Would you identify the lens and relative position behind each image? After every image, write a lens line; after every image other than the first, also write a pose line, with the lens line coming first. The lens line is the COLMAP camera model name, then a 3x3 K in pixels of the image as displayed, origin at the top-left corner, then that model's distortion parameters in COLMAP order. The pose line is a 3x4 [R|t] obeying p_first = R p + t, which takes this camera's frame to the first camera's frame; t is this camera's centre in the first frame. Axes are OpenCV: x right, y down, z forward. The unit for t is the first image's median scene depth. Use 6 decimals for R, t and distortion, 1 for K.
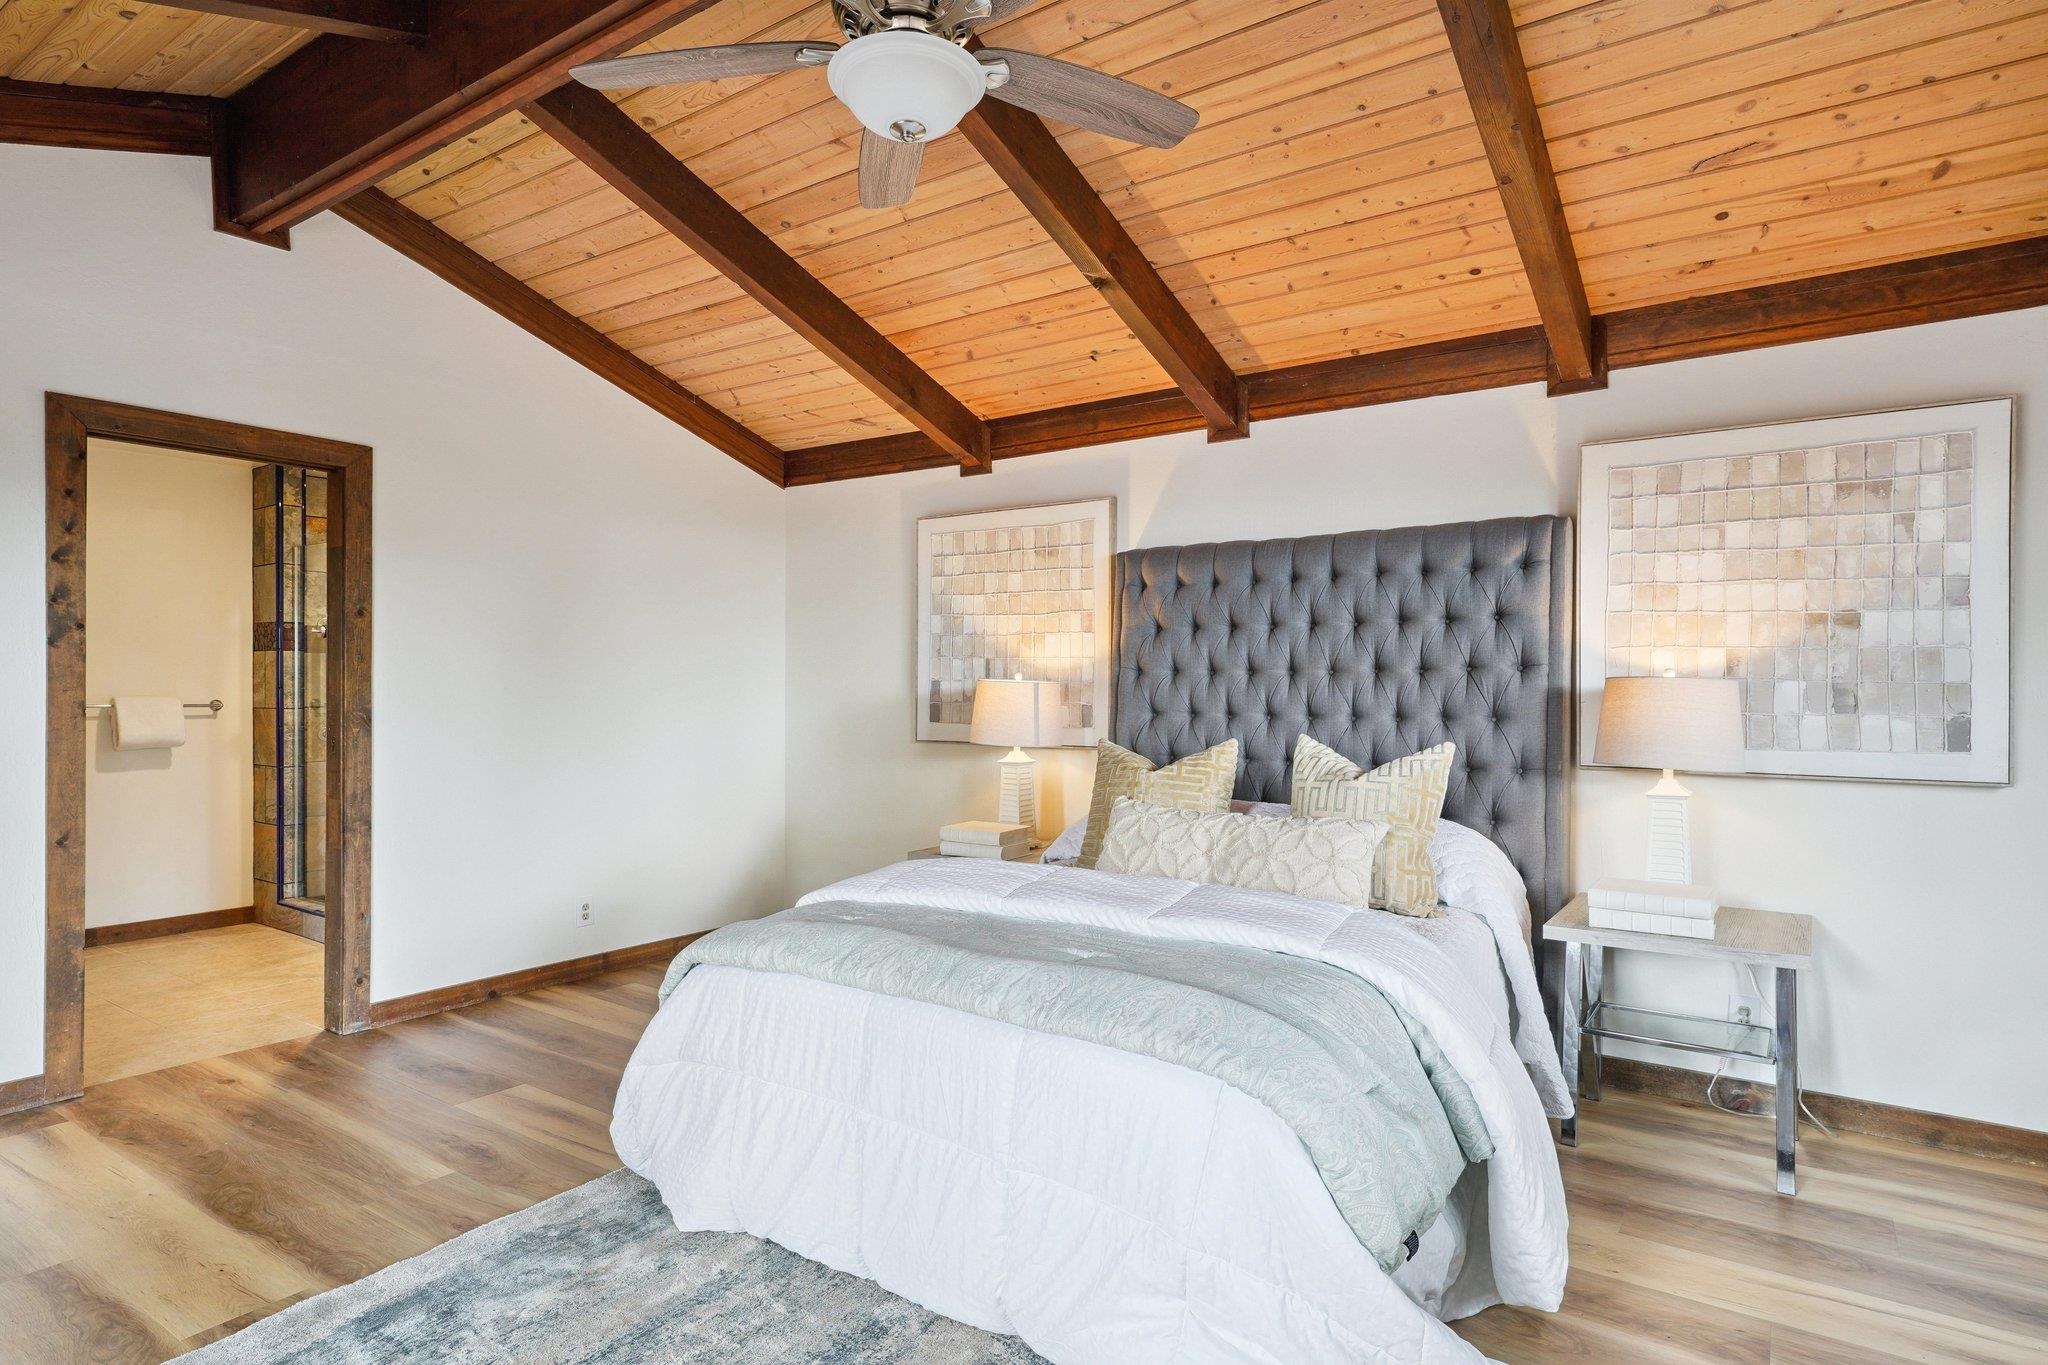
lens RADIAL K [[1112.4, 0, 1029.8], [0, 1112.4, 686.1], [0, 0, 1]] dist [0.005291, 0.000439]
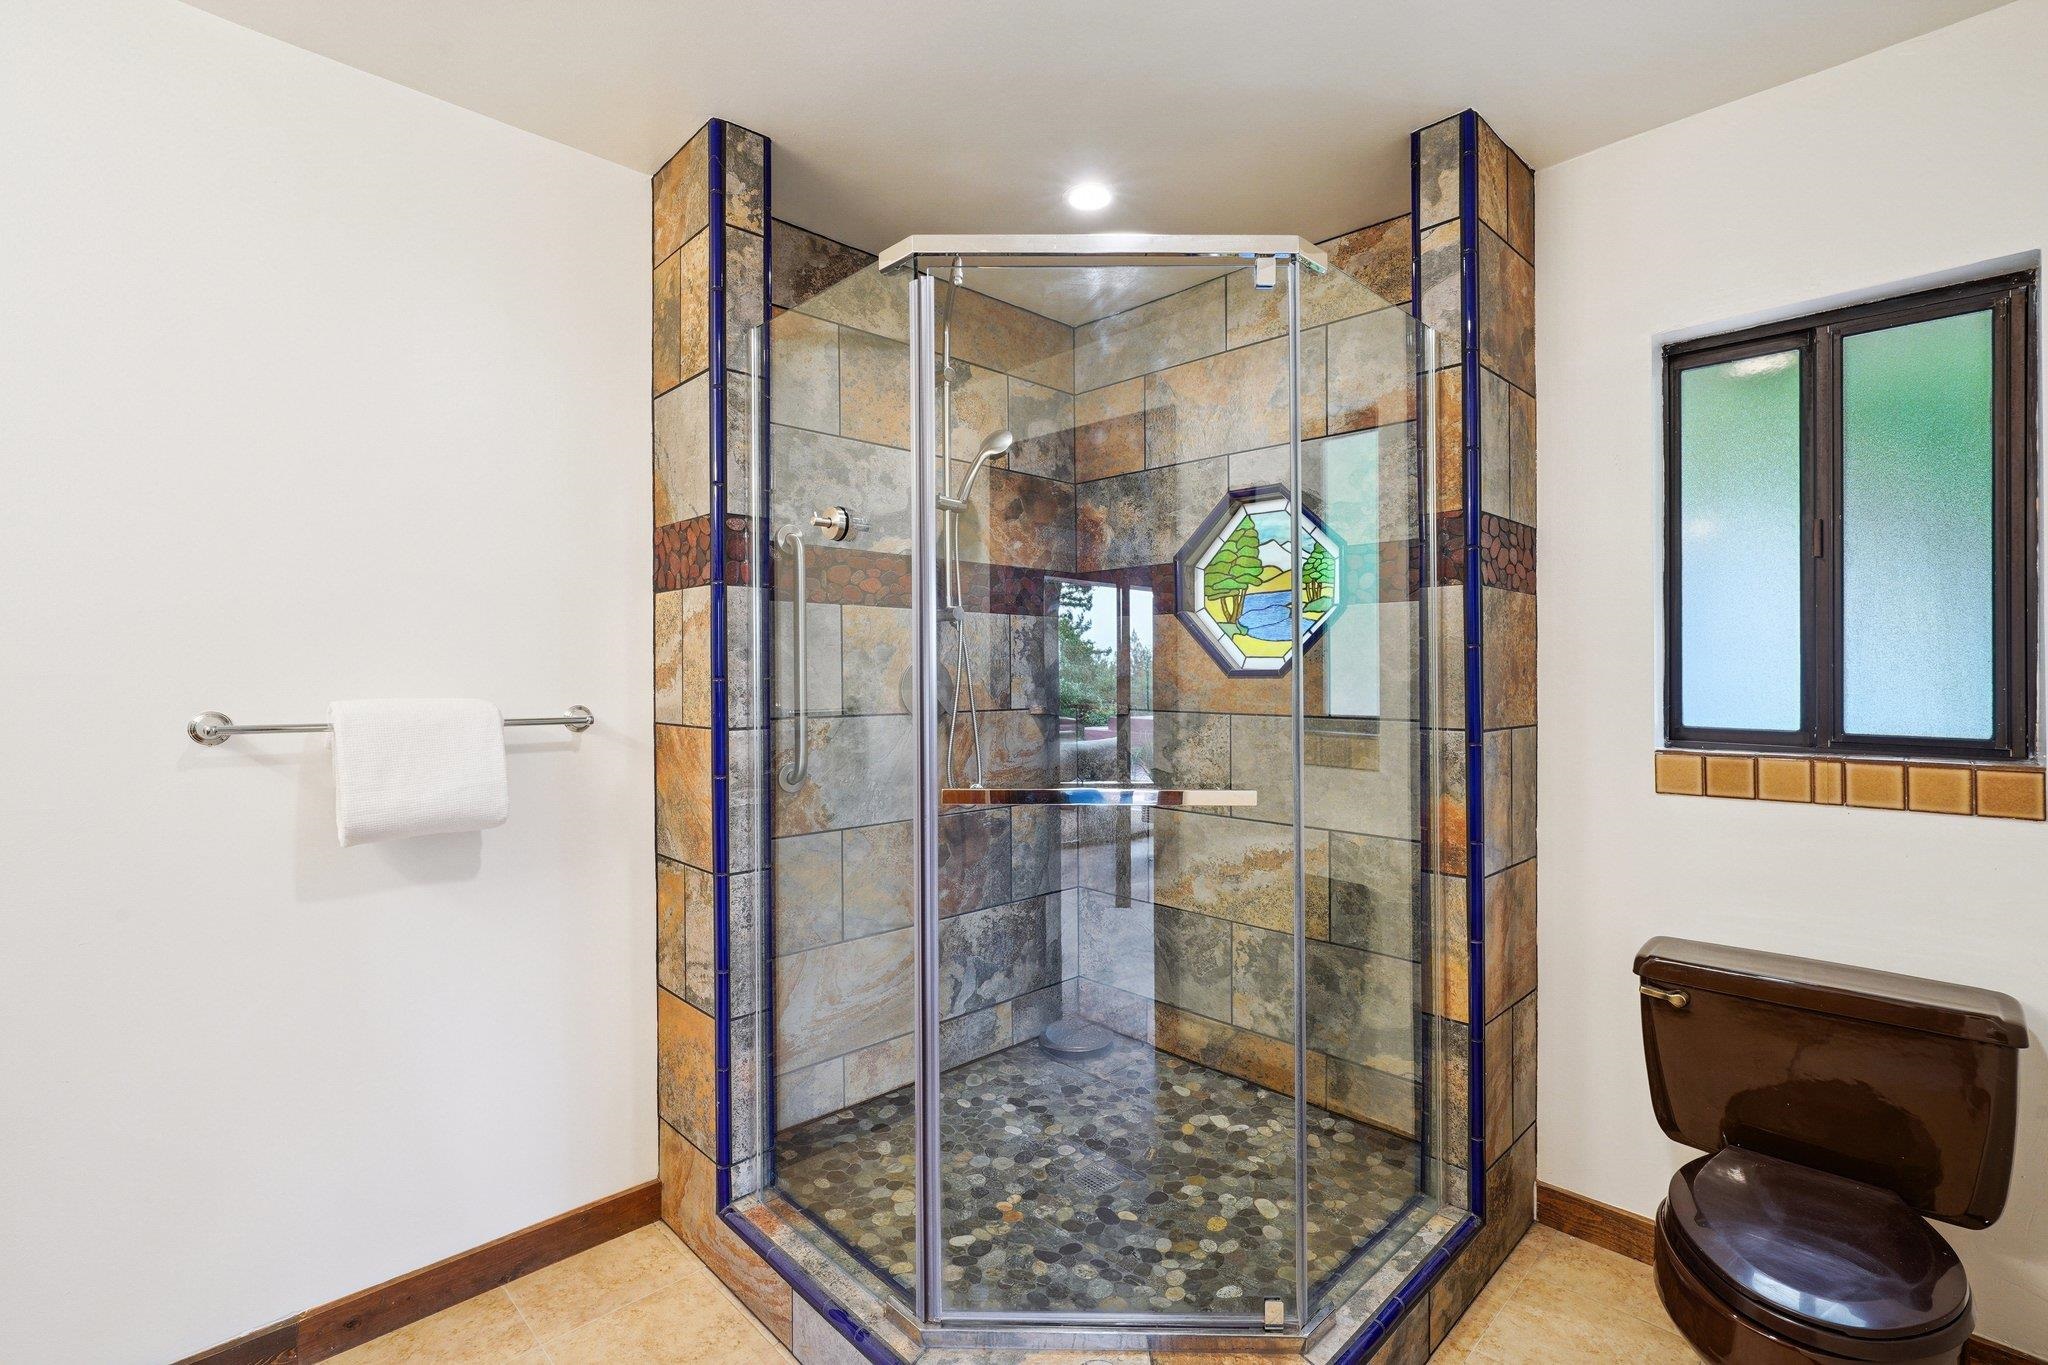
lens RADIAL K [[981.4, 0, 1024.0], [0, 981.4, 679.7], [0, 0, 1]] dist [0.002741, 0.000285]
pose [[0.983008, -0.000694, -0.183564, -0.496622], [0.001707, 0.999984, 0.005363, 0.000643], [0.183557, -0.005585, 0.982993, 0.667348]]
